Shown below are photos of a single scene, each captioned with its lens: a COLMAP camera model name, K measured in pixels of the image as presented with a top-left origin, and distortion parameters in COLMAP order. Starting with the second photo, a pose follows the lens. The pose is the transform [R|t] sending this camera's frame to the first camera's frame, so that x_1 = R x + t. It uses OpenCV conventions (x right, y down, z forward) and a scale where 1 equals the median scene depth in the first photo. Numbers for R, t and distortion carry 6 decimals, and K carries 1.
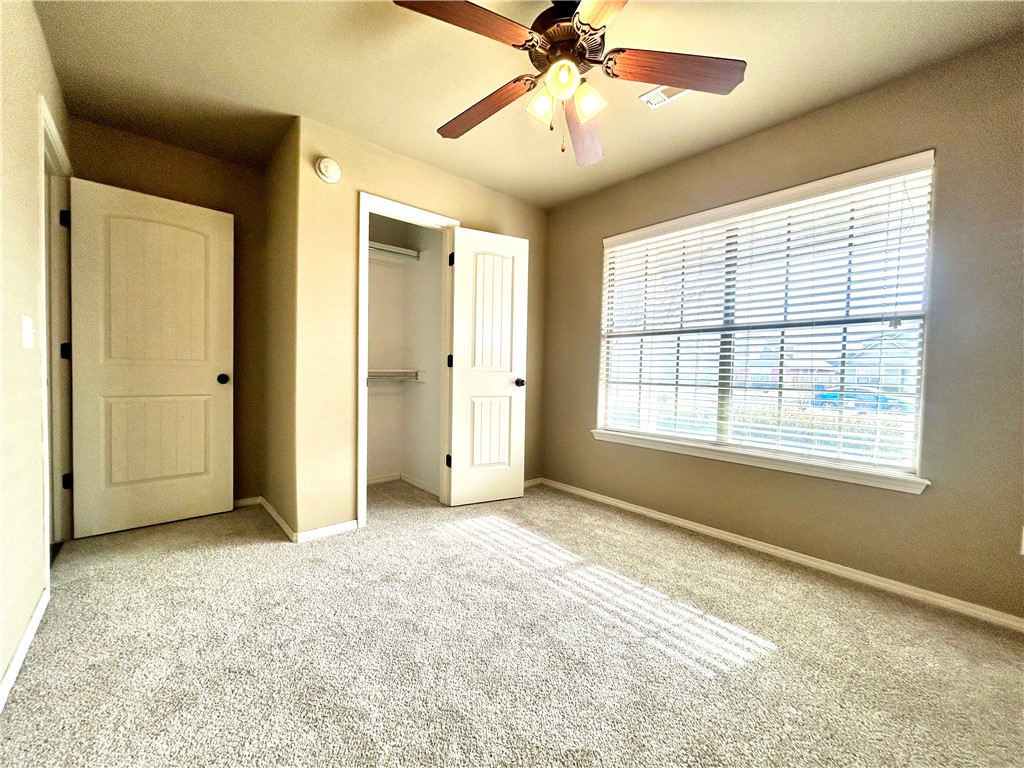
lens RADIAL K [[410.8, 0, 512.0], [0, 410.8, 384.0], [0, 0, 1]] dist [-0.000416, 0.000270]
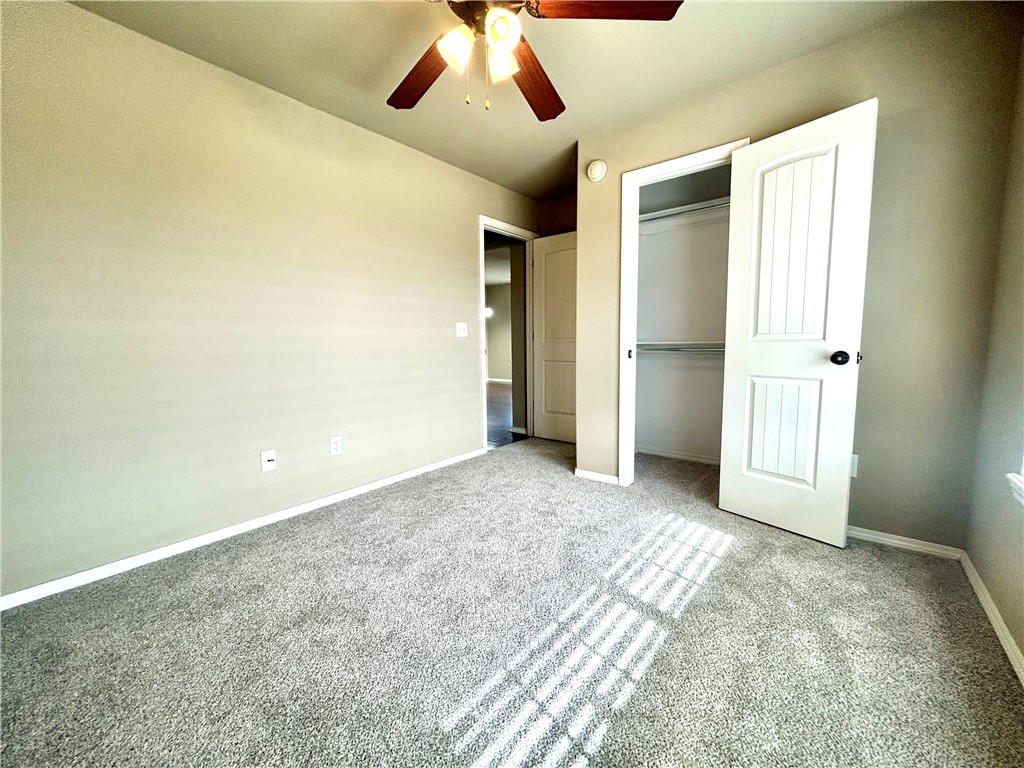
lens RADIAL K [[410.8, 0, 512.0], [0, 410.8, 384.0], [0, 0, 1]] dist [-0.000416, 0.000270]
pose [[0.164185, 0.079822, -0.983195, 0.674302], [-0.019322, 0.996790, 0.077699, -0.004227], [0.986240, 0.006240, 0.165200, 0.546635]]
